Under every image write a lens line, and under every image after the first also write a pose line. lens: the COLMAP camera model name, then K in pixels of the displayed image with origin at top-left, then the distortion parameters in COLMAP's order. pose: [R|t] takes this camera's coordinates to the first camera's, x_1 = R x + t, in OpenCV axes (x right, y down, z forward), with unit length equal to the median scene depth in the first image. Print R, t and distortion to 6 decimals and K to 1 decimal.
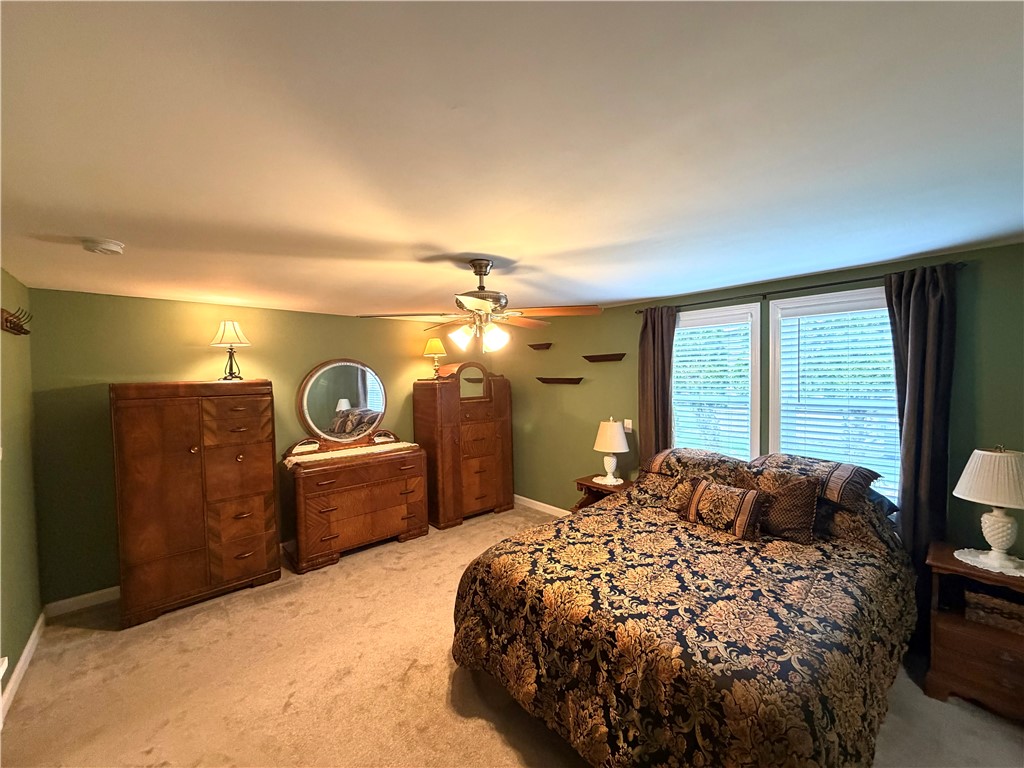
lens RADIAL K [[407.8, 0, 511.3], [0, 407.8, 388.3], [0, 0, 1]] dist [0.001692, 0.000011]
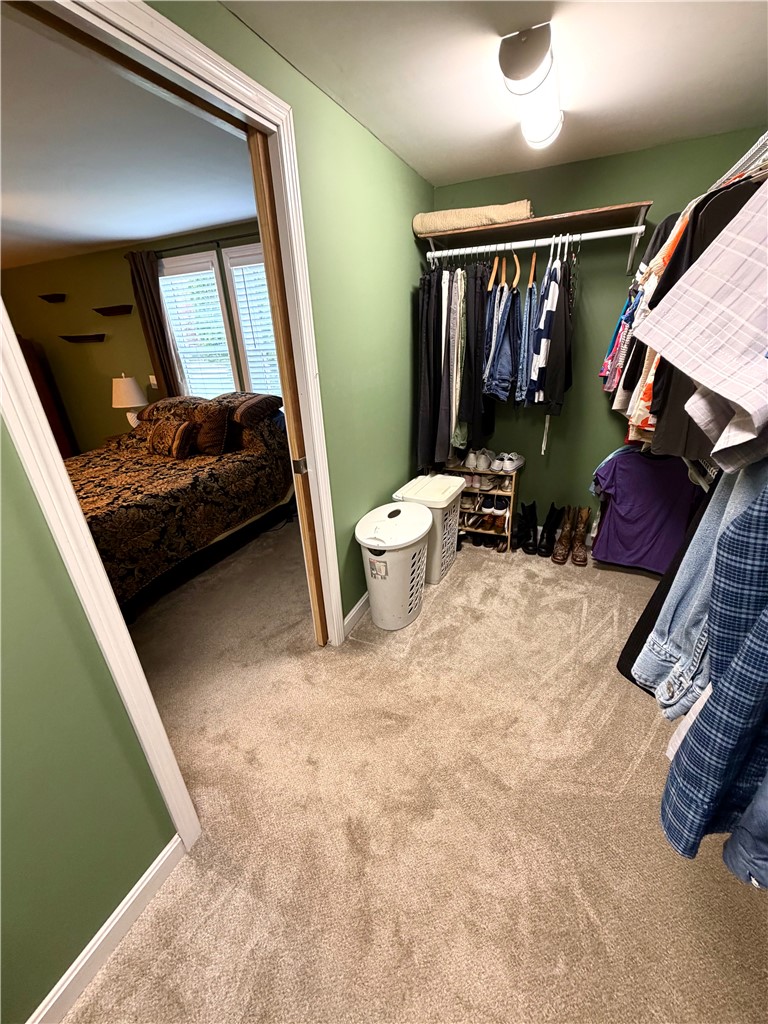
lens RADIAL K [[407.8, 0, 383.2], [0, 407.8, 512.6], [0, 0, 1]] dist [0.001692, 0.000011]
pose [[0.912992, -0.185887, 0.363169, 0.628816], [0.042780, 0.928881, 0.367899, 0.071203], [-0.405729, -0.320353, 0.856013, -0.418496]]
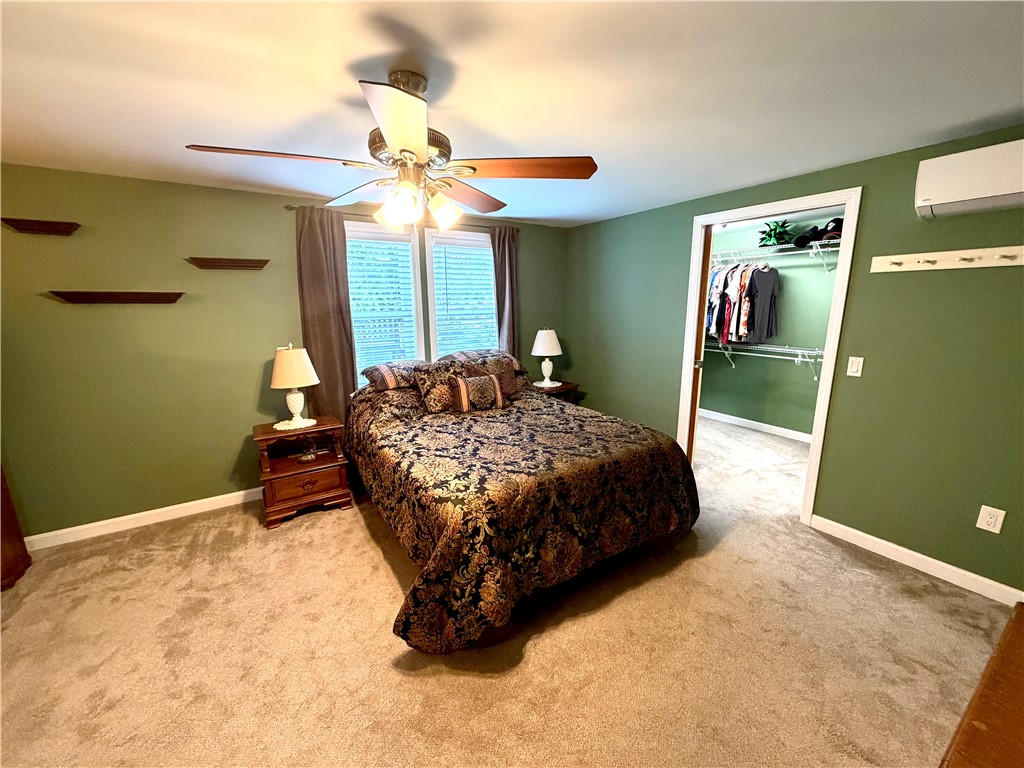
lens RADIAL K [[407.8, 0, 510.8], [0, 407.8, 387.6], [0, 0, 1]] dist [0.001692, 0.000011]
pose [[0.143946, -0.188765, 0.971415, -0.718255], [0.043144, 0.981902, 0.184410, 0.043713], [-0.988645, 0.015366, 0.149485, 0.723749]]
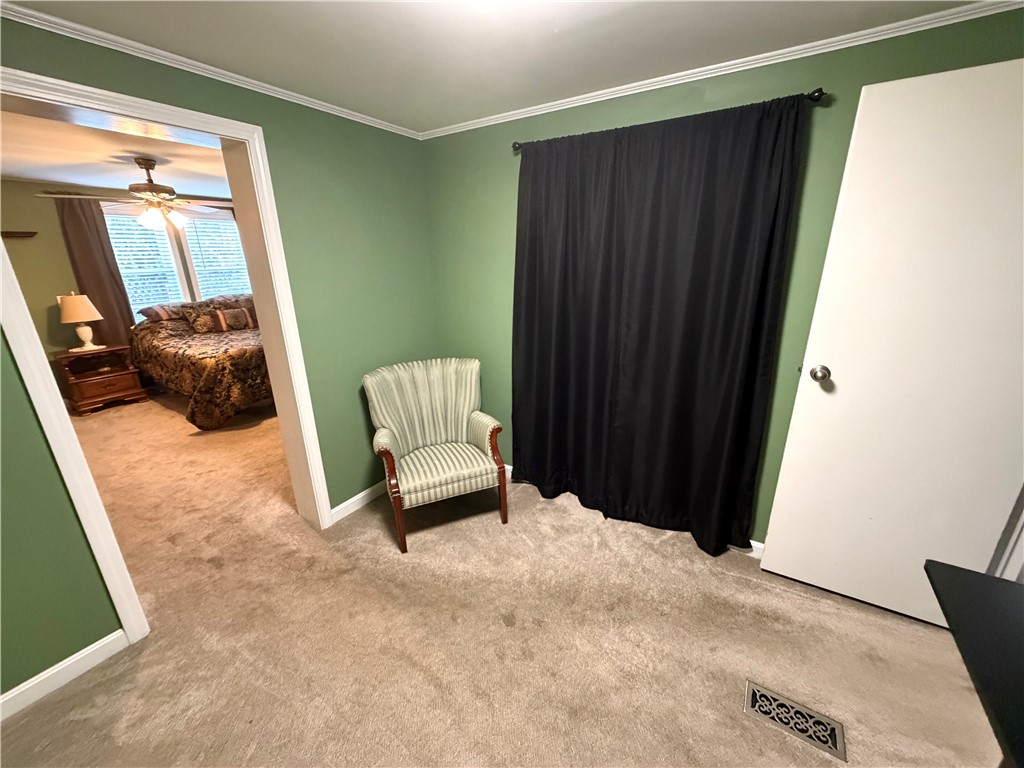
lens RADIAL K [[407.8, 0, 509.6], [0, 407.8, 385.6], [0, 0, 1]] dist [0.001692, 0.000011]
pose [[-0.272249, -0.273133, 0.922648, -1.851325], [0.058548, 0.952388, 0.299213, 0.078549], [-0.960444, 0.135480, -0.243296, 0.227306]]
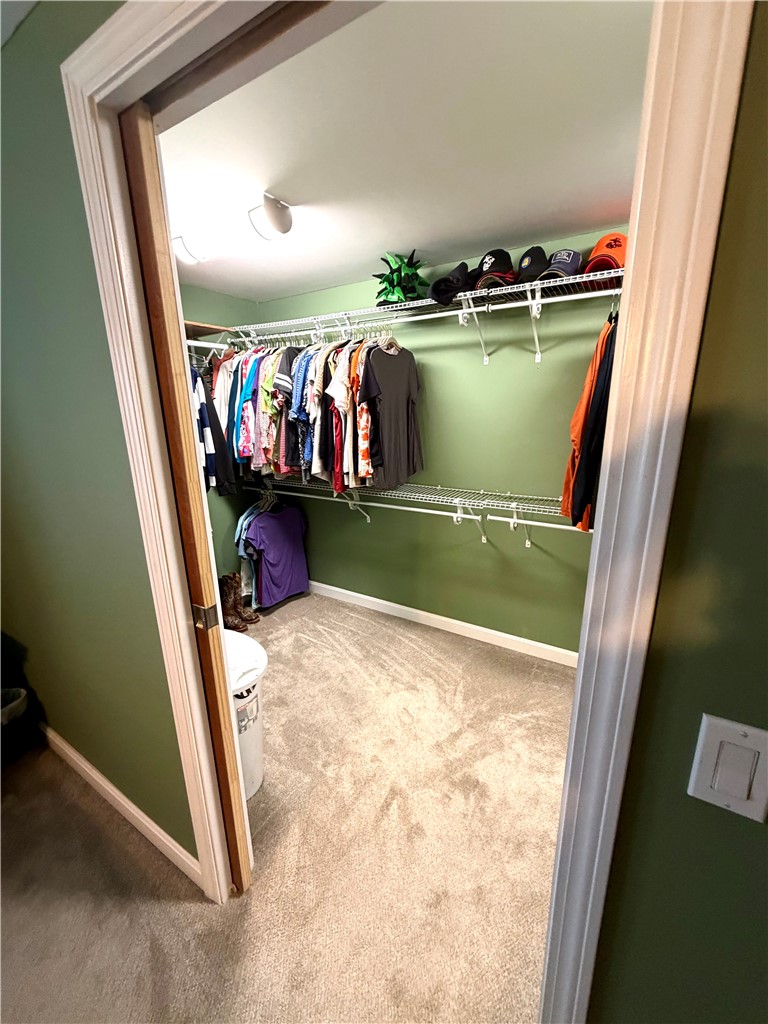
lens RADIAL K [[407.8, 0, 385.6], [0, 407.8, 511.6], [0, 0, 1]] dist [0.001692, 0.000011]
pose [[-0.304024, -0.214607, 0.928177, 0.319565], [0.057086, 0.968442, 0.242615, 0.046450], [-0.950952, 0.126747, -0.282178, 0.208909]]
